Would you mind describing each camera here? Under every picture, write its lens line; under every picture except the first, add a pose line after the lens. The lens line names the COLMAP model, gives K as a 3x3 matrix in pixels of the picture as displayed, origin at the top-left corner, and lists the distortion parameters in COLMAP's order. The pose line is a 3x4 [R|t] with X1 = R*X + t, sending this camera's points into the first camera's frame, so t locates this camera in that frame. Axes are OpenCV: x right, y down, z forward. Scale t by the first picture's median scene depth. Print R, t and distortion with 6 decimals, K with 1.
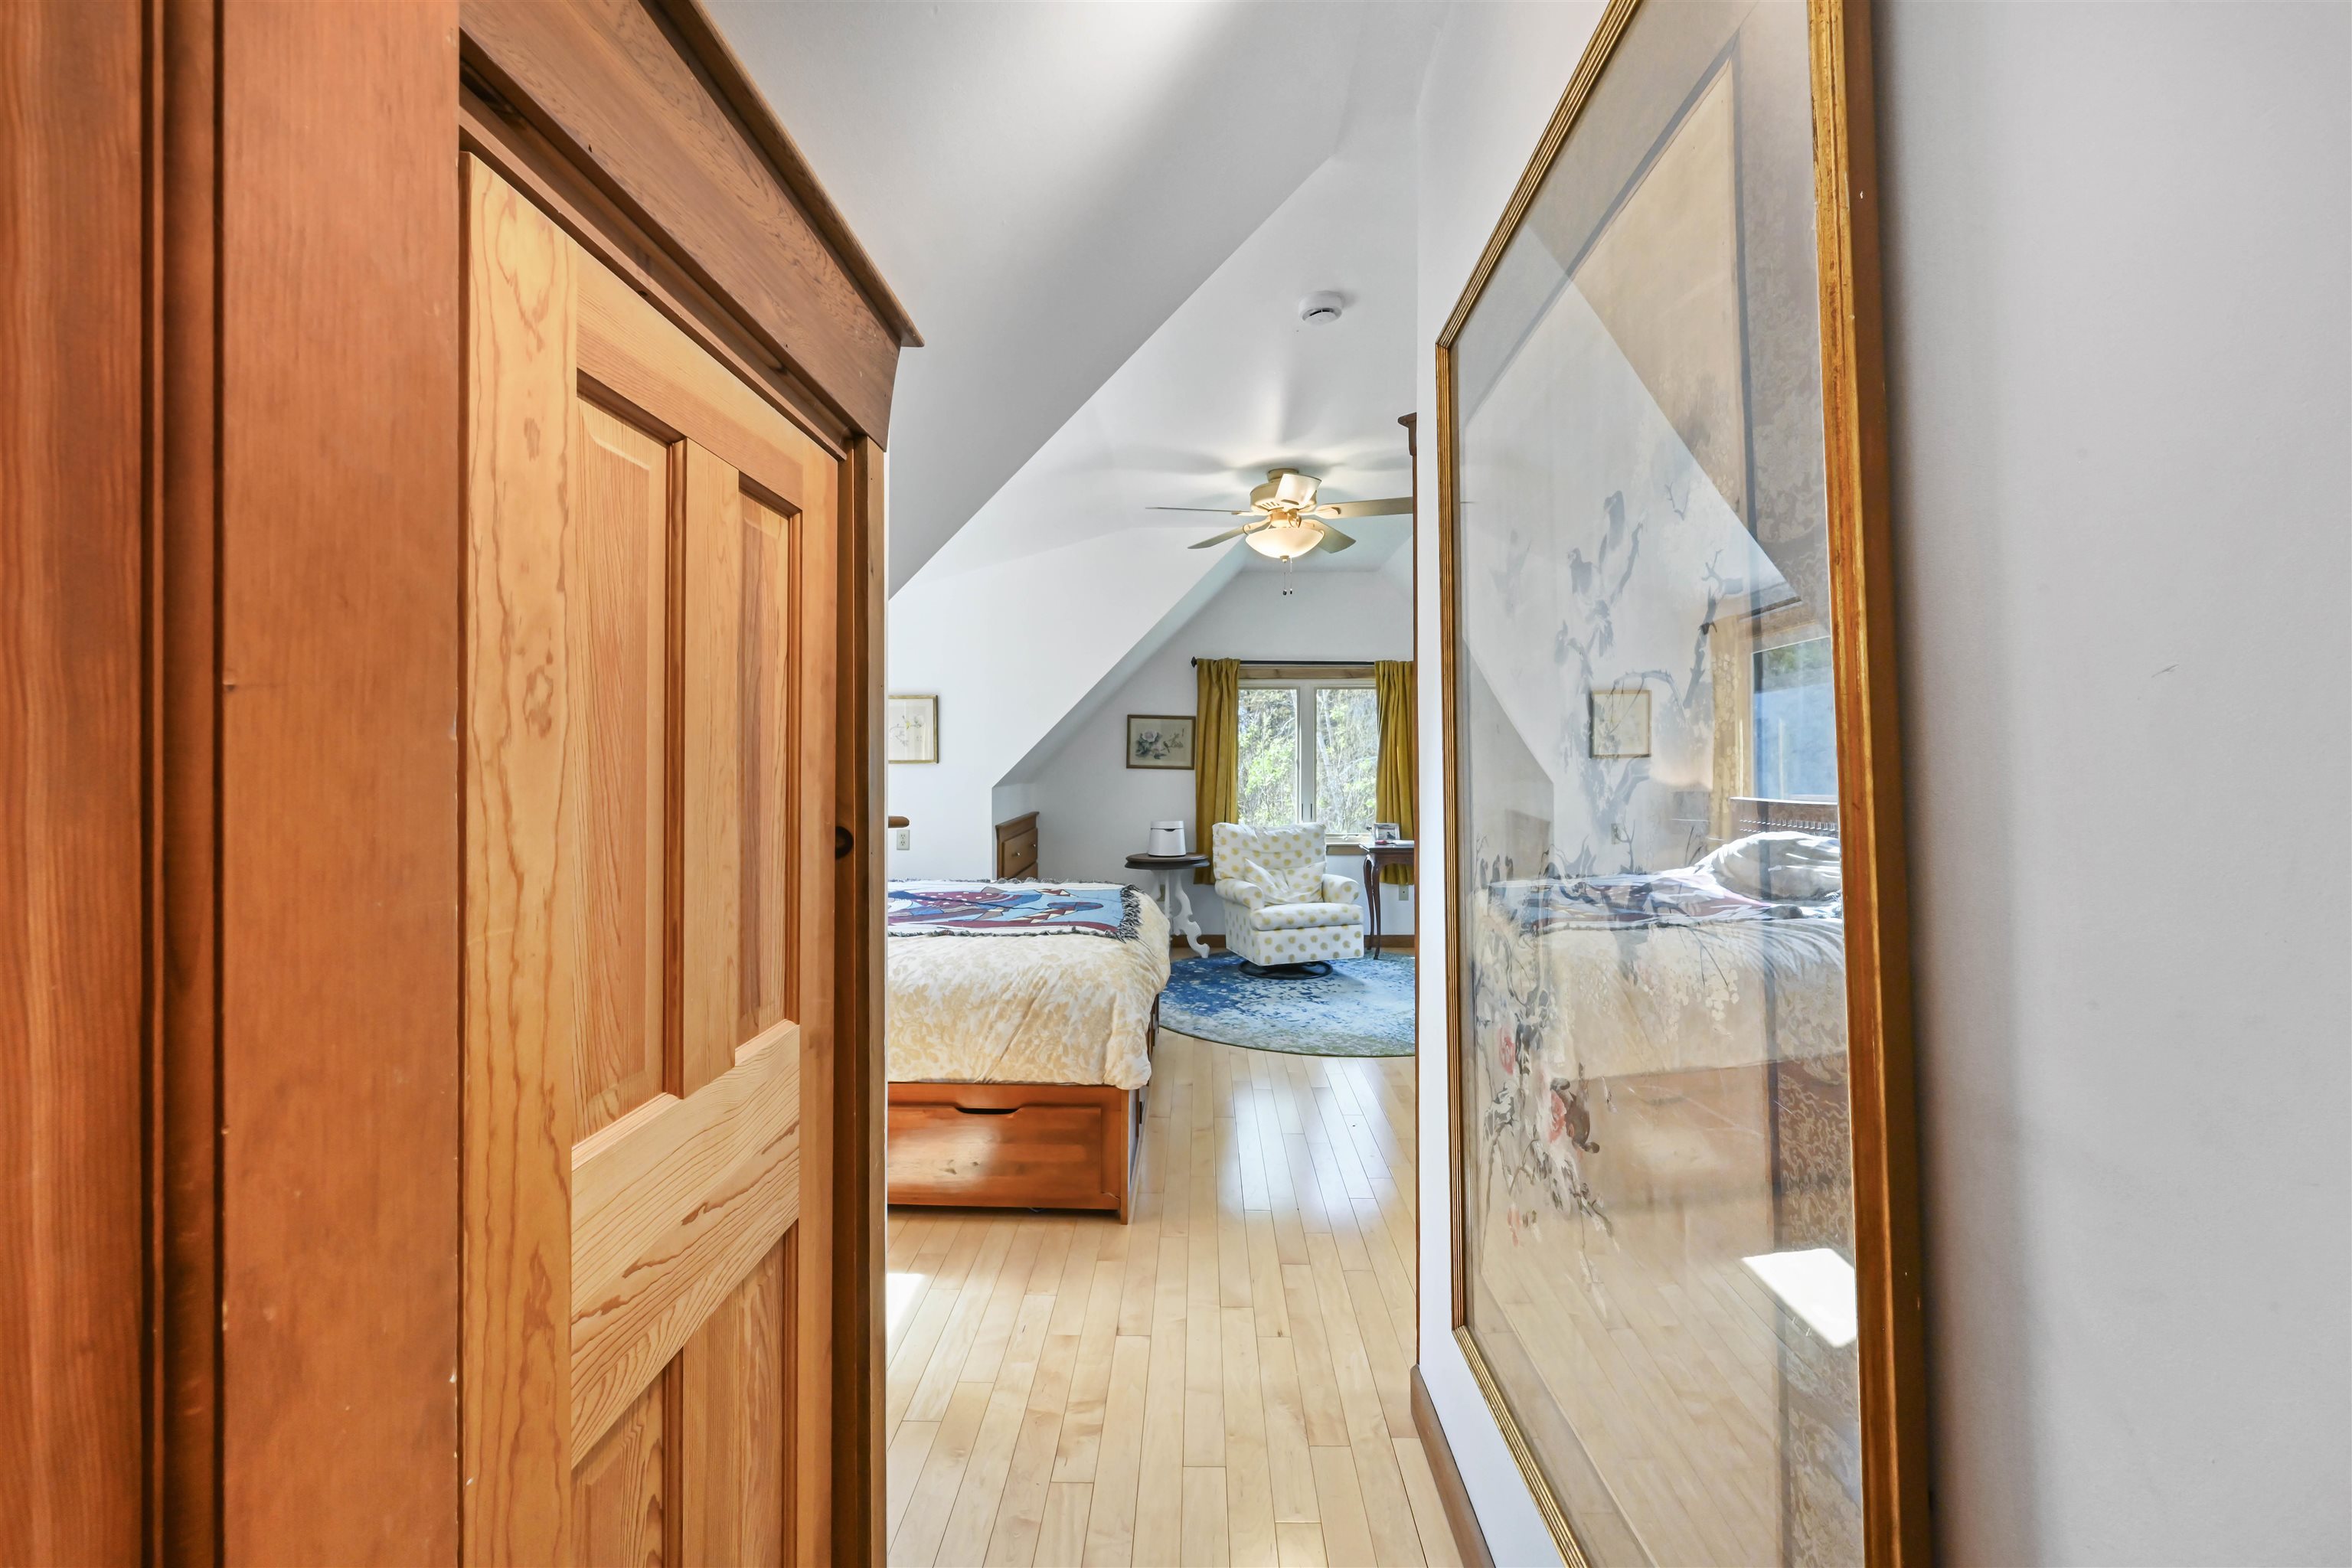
lens RADIAL K [[929.2, 0, 1179.7], [0, 929.2, 769.8], [0, 0, 1]] dist [0.000033, 0.000719]
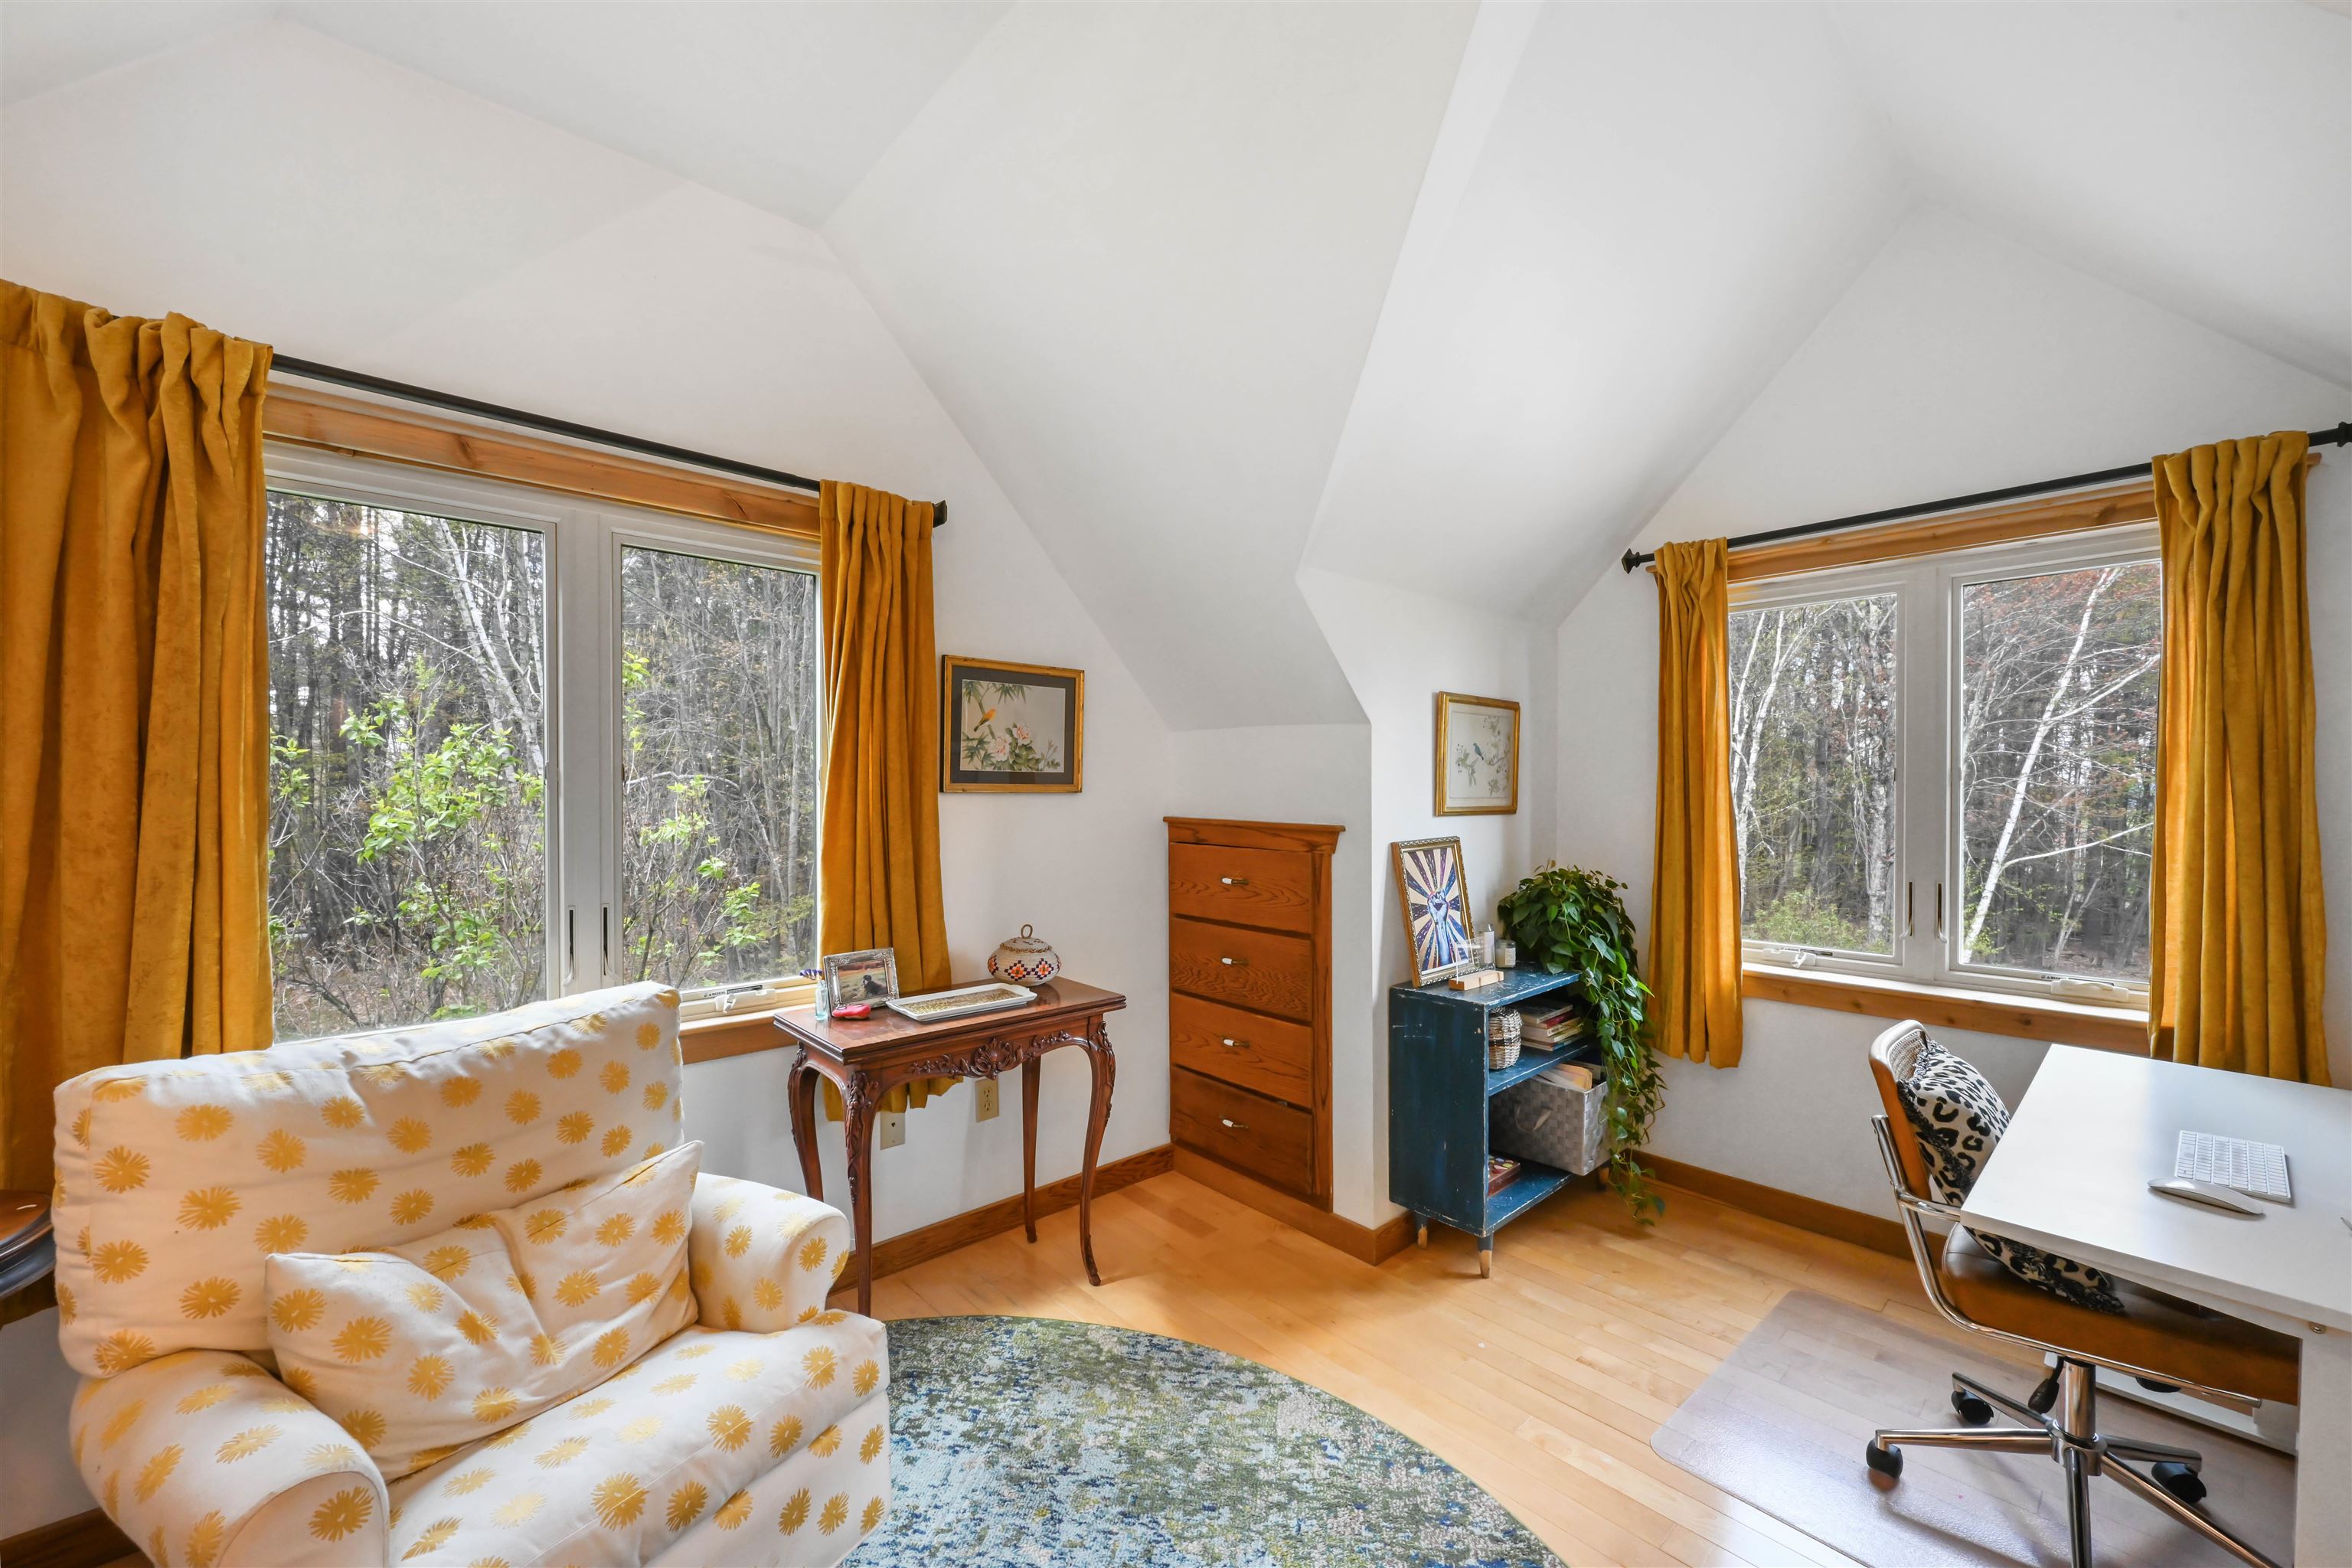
lens RADIAL K [[934.2, 0, 1185.9], [0, 934.2, 807.6], [0, 0, 1]] dist [-0.002303, 0.000140]
pose [[0.721256, -0.010012, 0.692596, 0.078527], [0.002959, 0.999931, 0.011374, -0.000293], [-0.692662, -0.006154, 0.721236, 0.760854]]
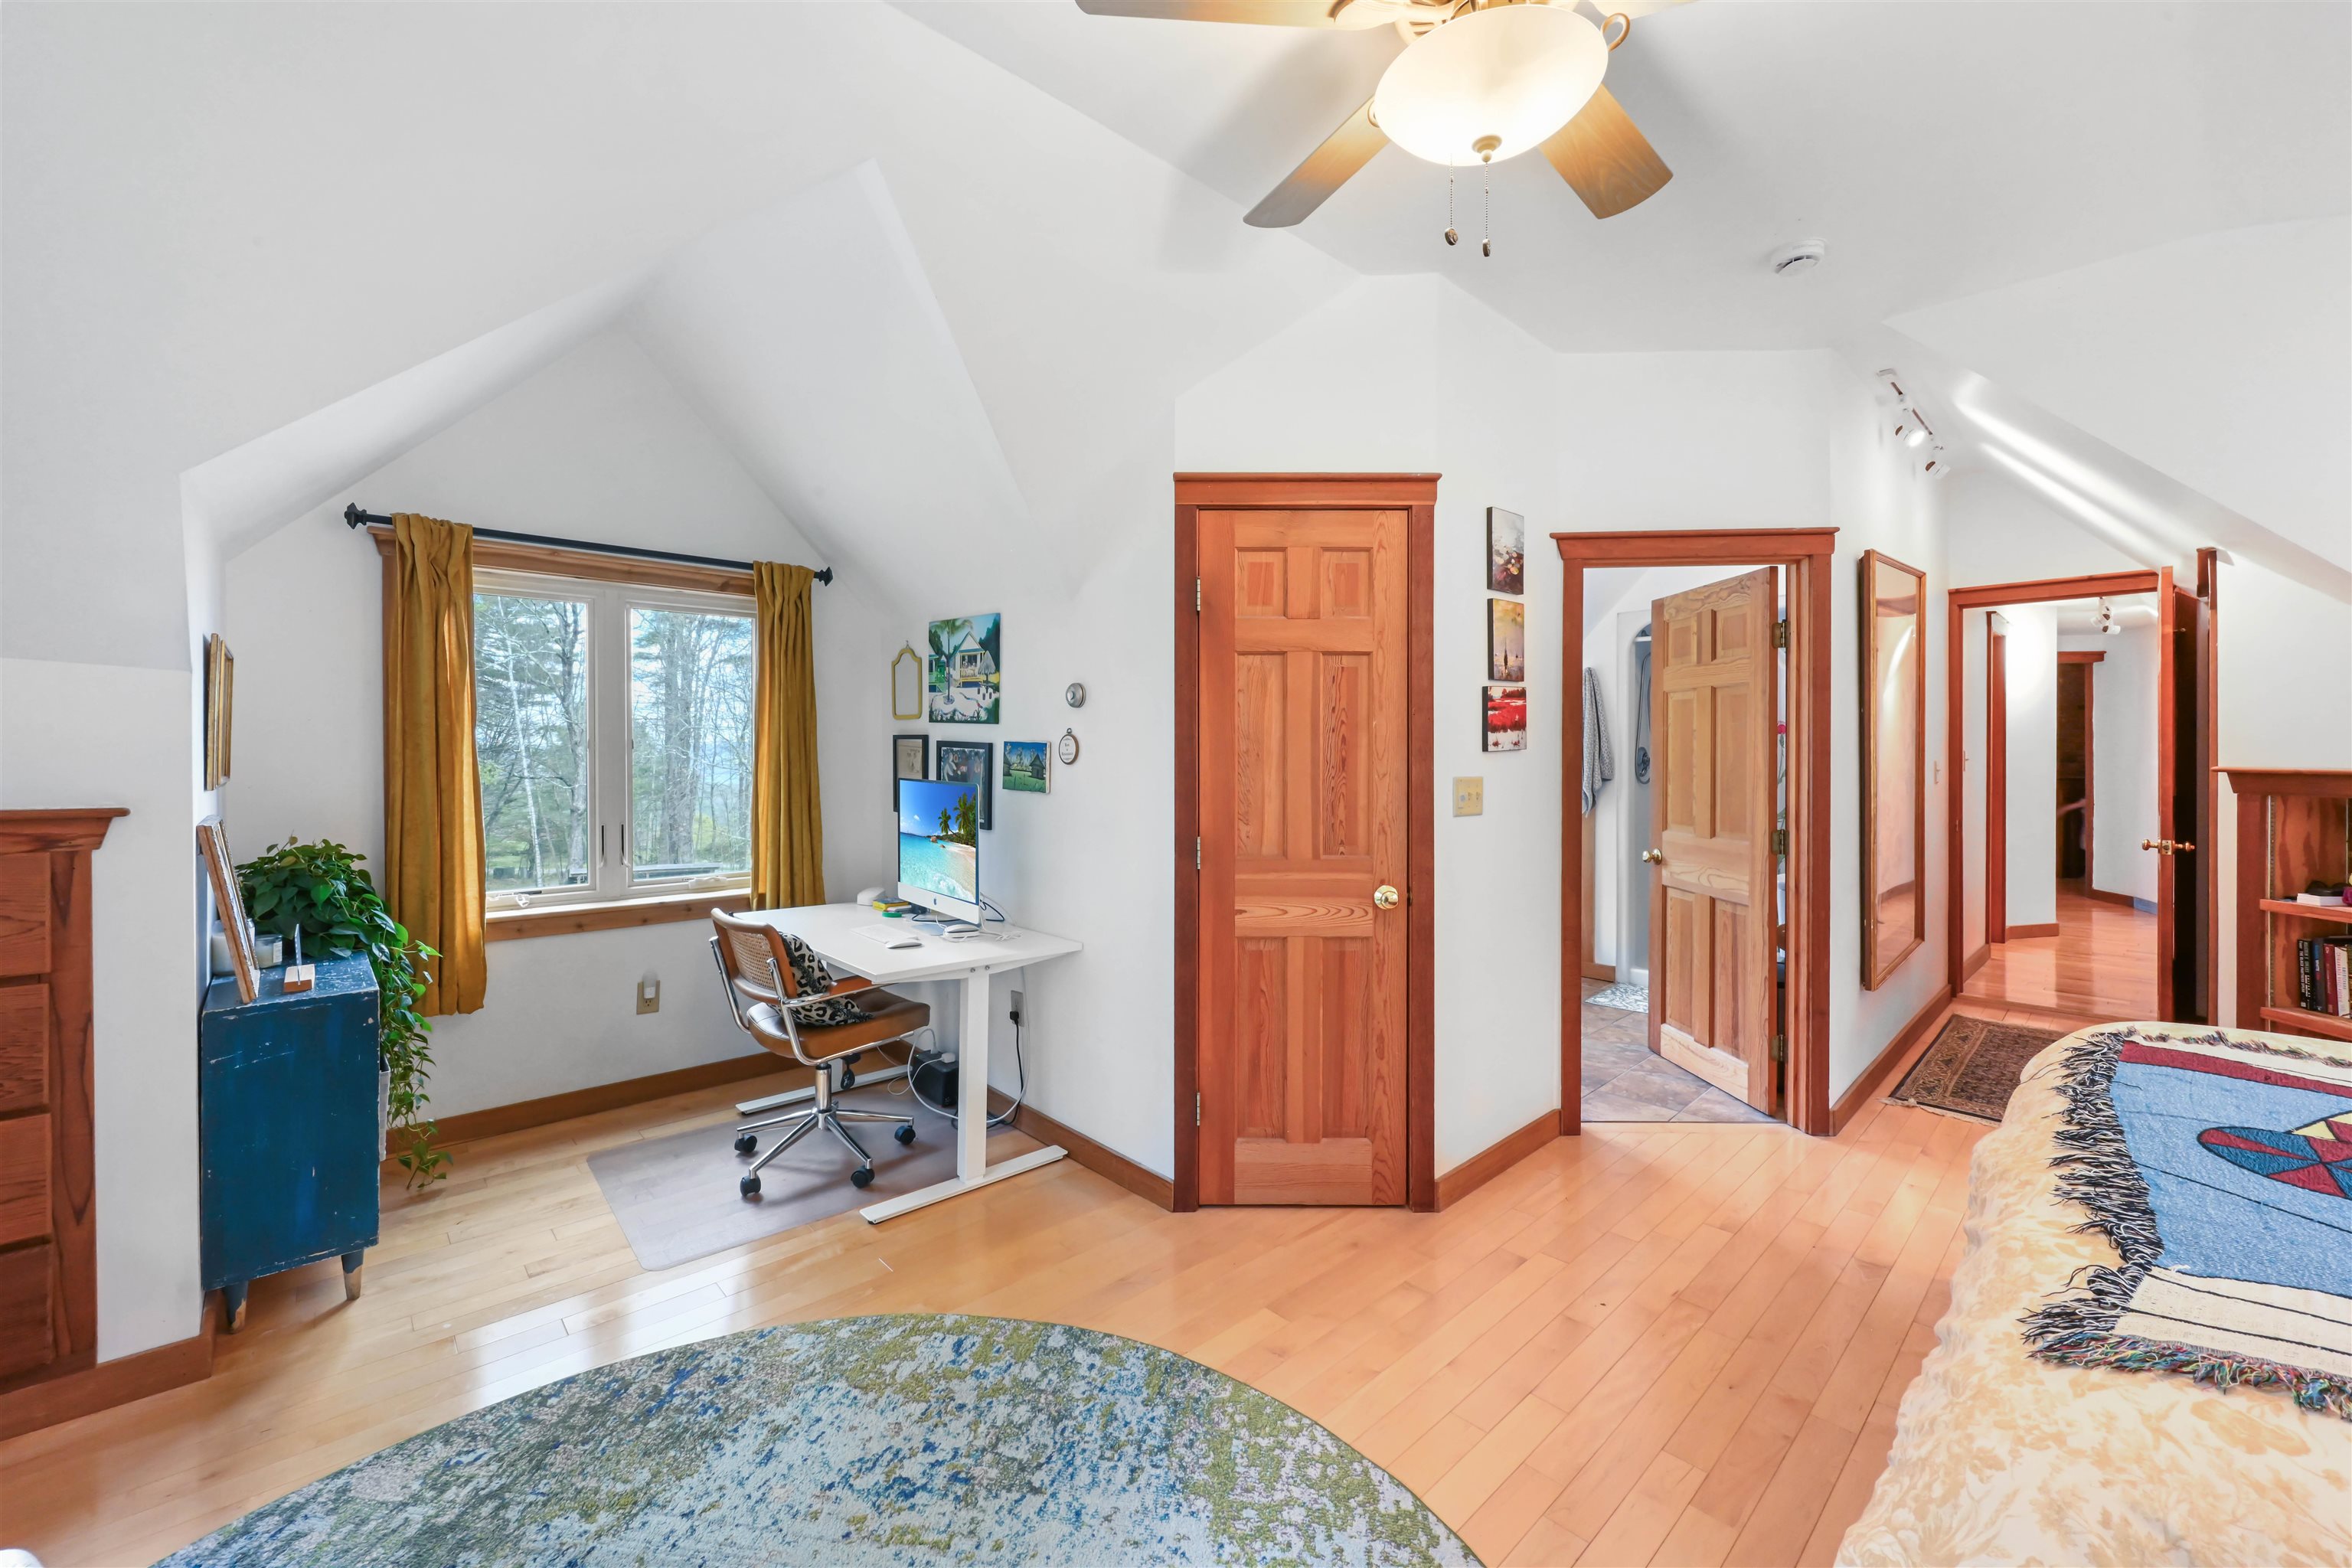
lens RADIAL K [[929.2, 0, 1179.7], [0, 929.2, 769.8], [0, 0, 1]] dist [0.000033, 0.000719]
pose [[-0.697989, -0.008903, 0.716053, -0.041154], [0.007728, 0.999771, 0.019963, -0.002933], [-0.716067, 0.019467, -0.697761, 0.997774]]
